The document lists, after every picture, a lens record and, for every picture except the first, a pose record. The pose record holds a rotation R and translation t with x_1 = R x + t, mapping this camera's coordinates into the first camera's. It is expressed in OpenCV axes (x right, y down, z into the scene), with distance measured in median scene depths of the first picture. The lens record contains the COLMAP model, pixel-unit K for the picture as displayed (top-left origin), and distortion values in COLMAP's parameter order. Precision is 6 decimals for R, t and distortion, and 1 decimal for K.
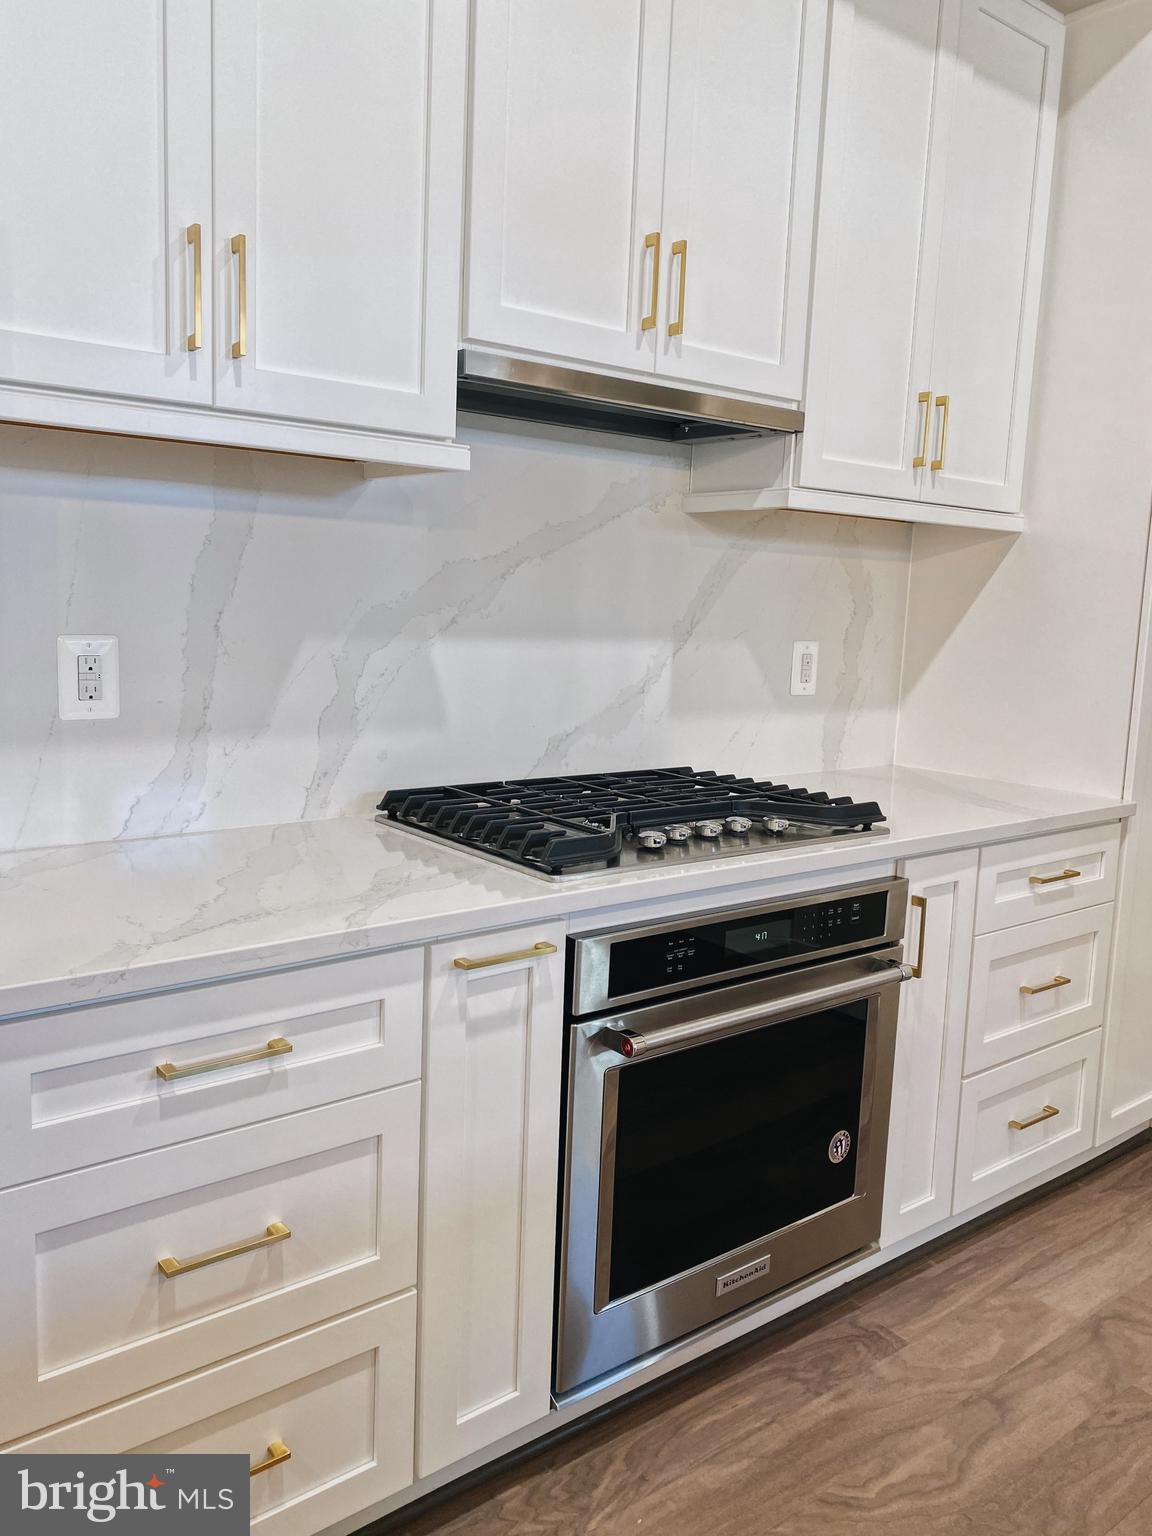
lens RADIAL K [[1164.7, 0, 572.6], [0, 1164.7, 772.2], [0, 0, 1]] dist [0.106339, -0.129448]
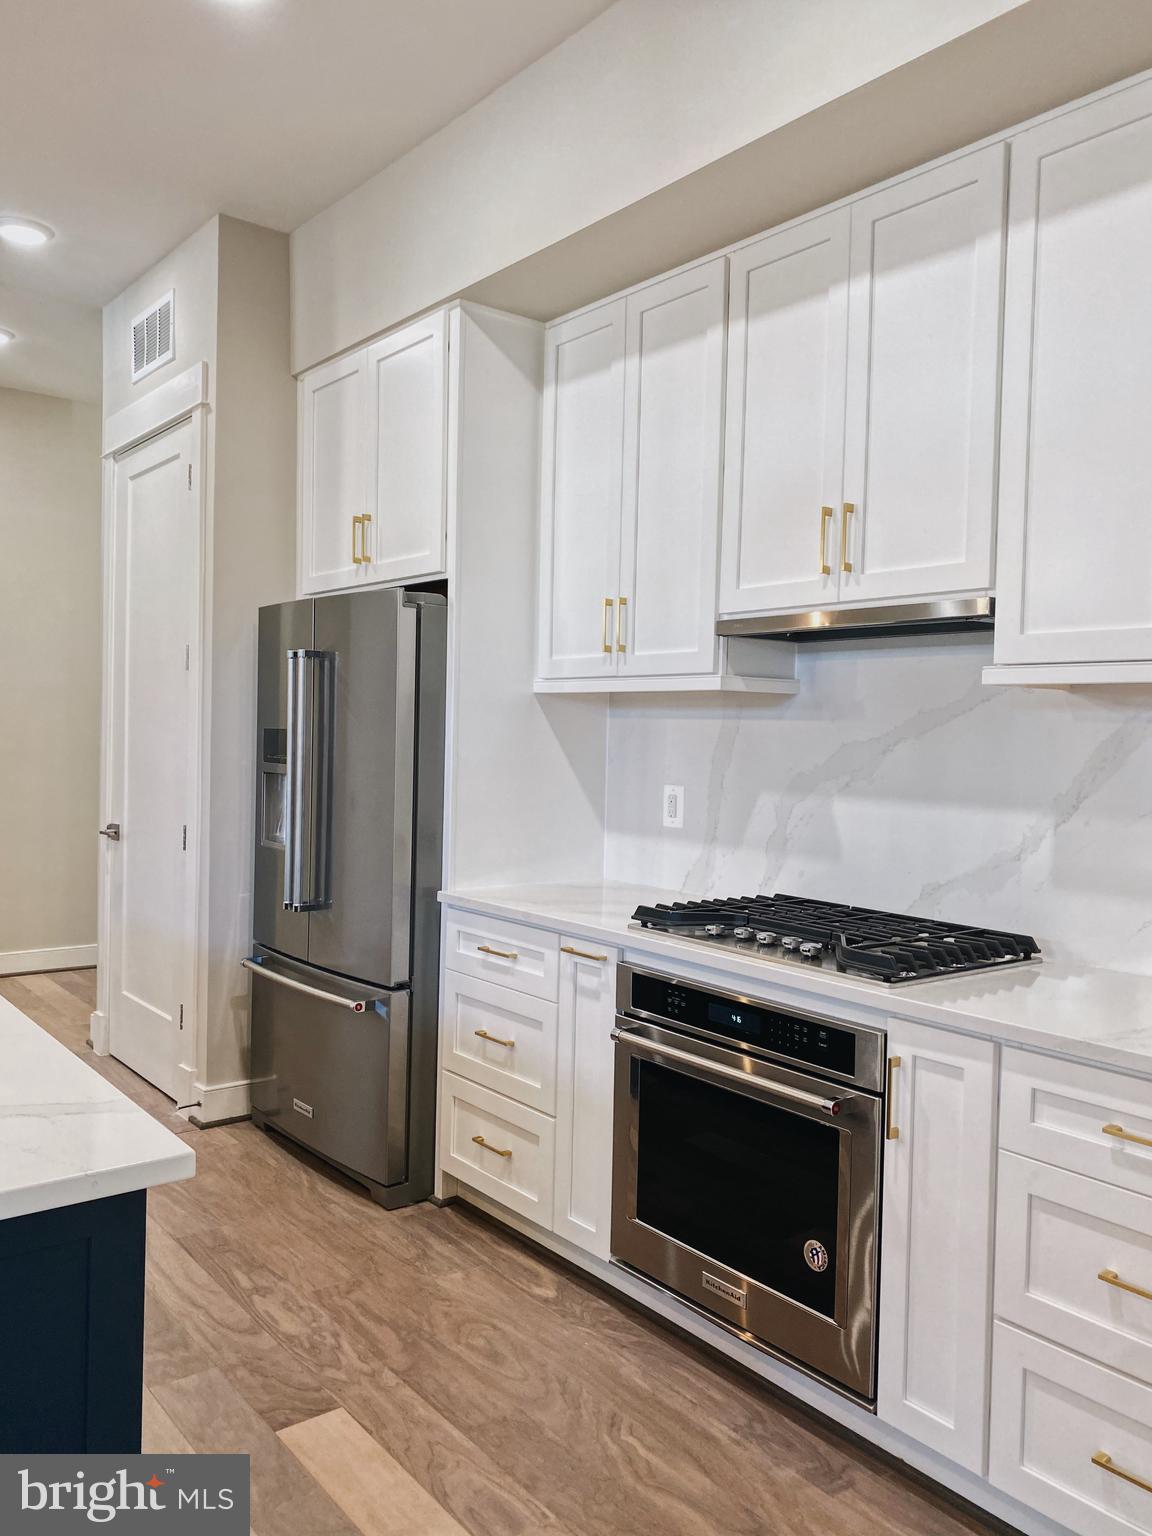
lens RADIAL K [[1166.1, 0, 576.0], [0, 1166.1, 768.0], [0, 0, 1]] dist [0.054266, -0.091416]
pose [[0.012734, -0.007743, -0.999889, 1.312404], [-0.177772, 0.984022, -0.009884, -0.080612], [0.983989, 0.177878, 0.011154, 0.680952]]
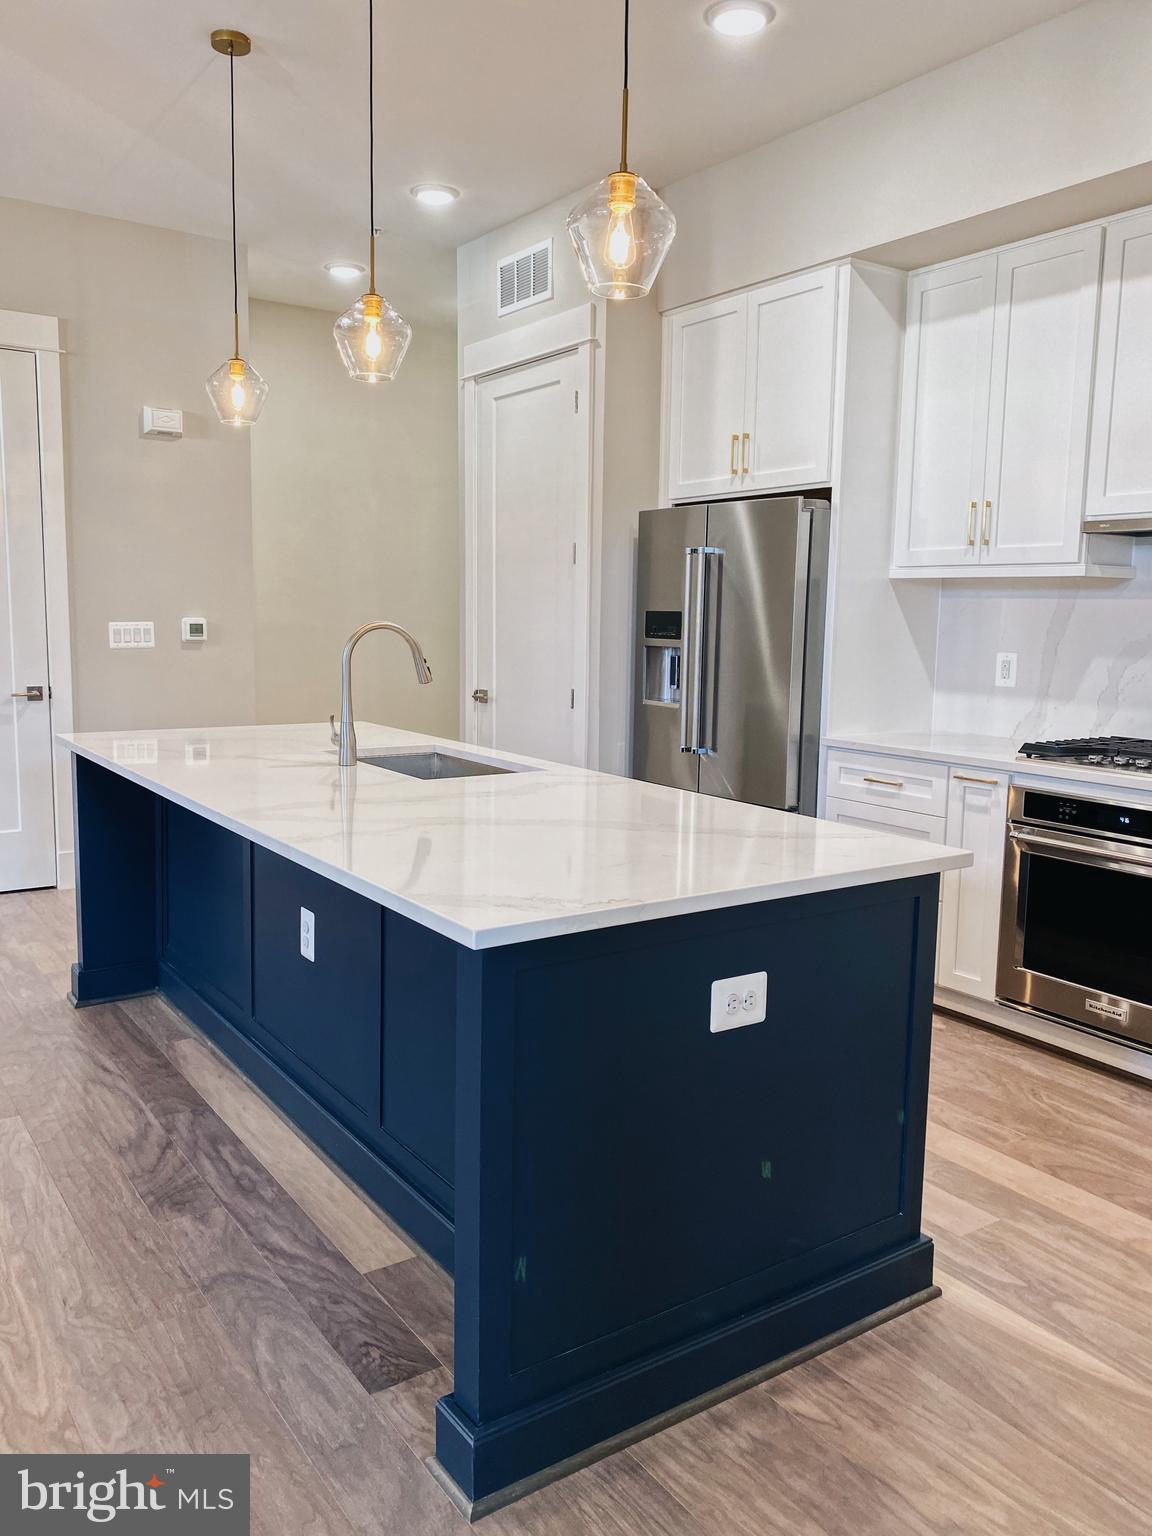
lens RADIAL K [[1172.9, 0, 576.0], [0, 1172.9, 768.0], [0, 0, 1]] dist [0.010243, 0.000706]
pose [[-0.053922, 0.099212, -0.993604, 1.787254], [-0.169174, 0.979760, 0.107011, 0.009949], [0.984110, 0.173862, -0.036047, 0.198287]]
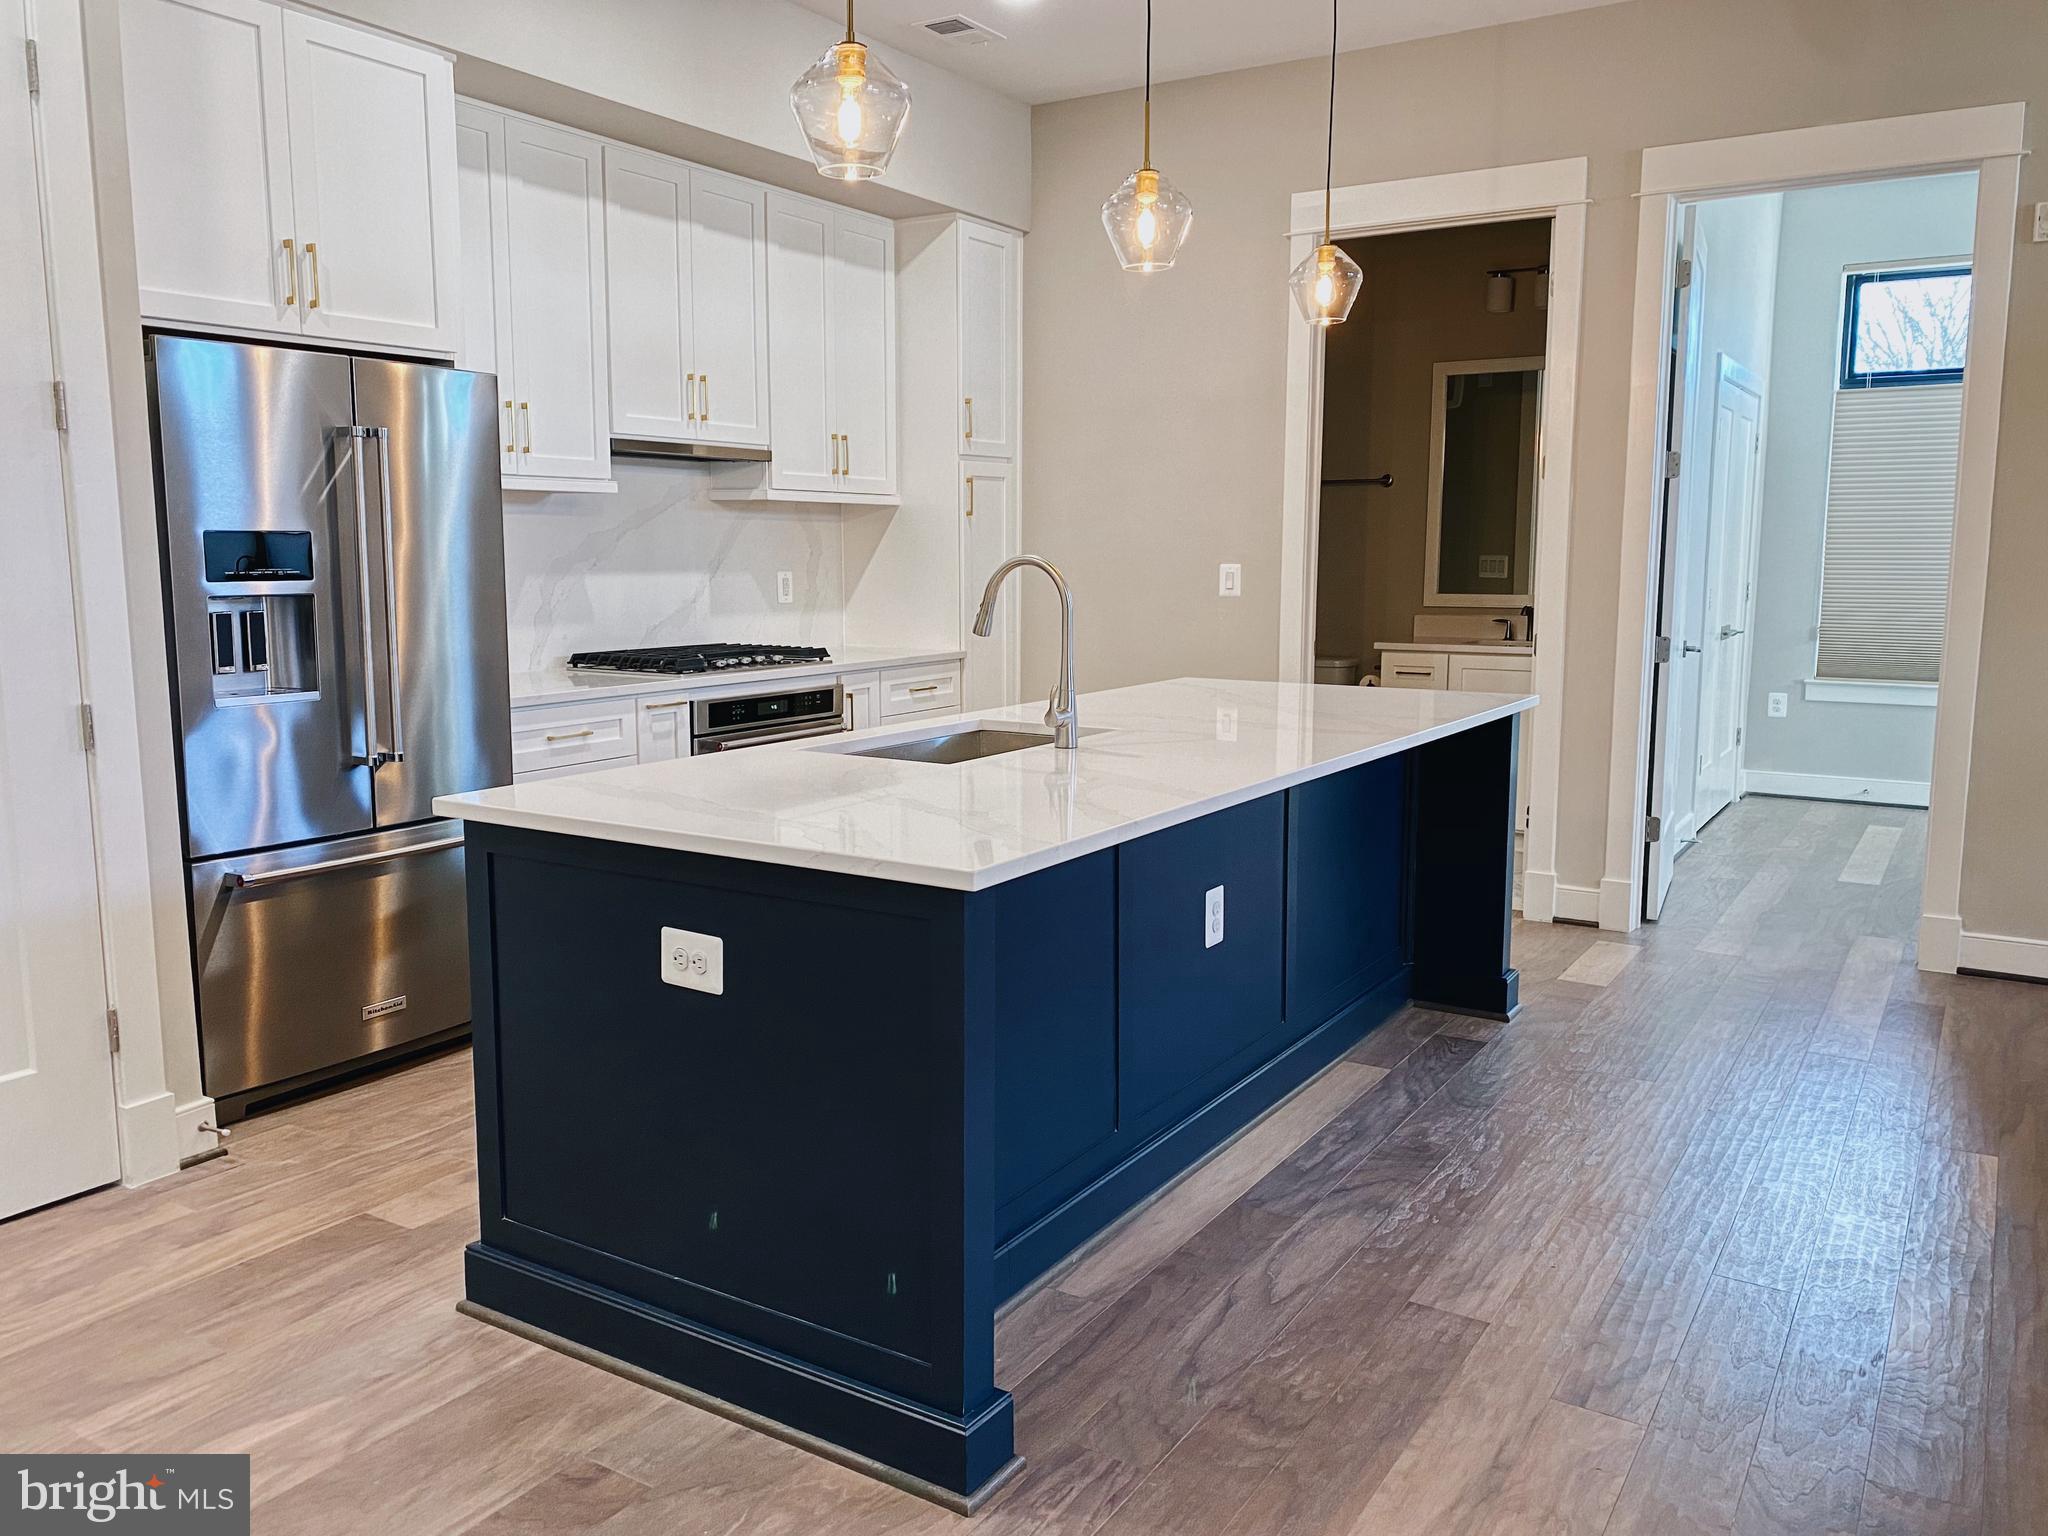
lens RADIAL K [[1553.0, 0, 1024.9], [0, 1553.0, 750.6], [0, 0, 1]] dist [0.106339, -0.129448]
pose [[0.940802, -0.078584, 0.329722, -0.312447], [0.082056, 0.996622, 0.003395, 0.220927], [-0.328875, 0.023861, 0.944072, -1.628967]]
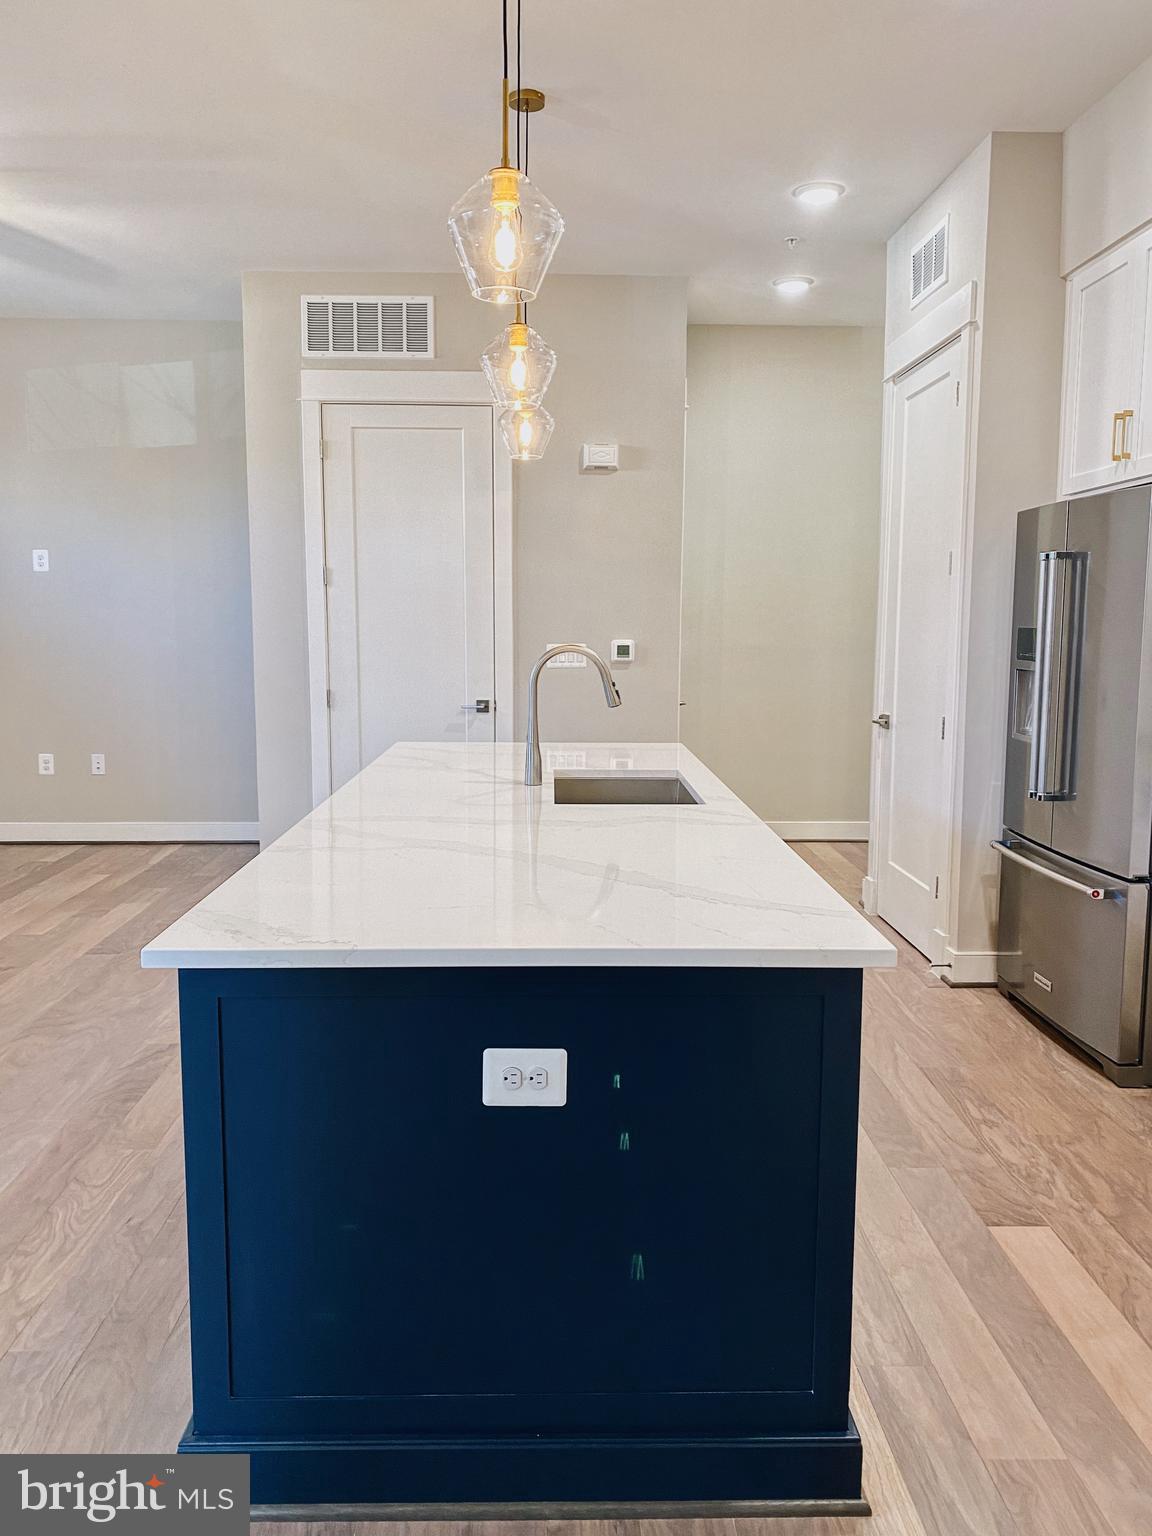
lens RADIAL K [[1172.9, 0, 576.0], [0, 1172.9, 768.0], [0, 0, 1]] dist [0.010243, 0.000706]
pose [[-0.592764, 0.065894, -0.802676, 1.492640], [-0.145649, 0.971443, 0.187308, -0.105749], [0.792097, 0.227939, -0.566239, 0.787838]]
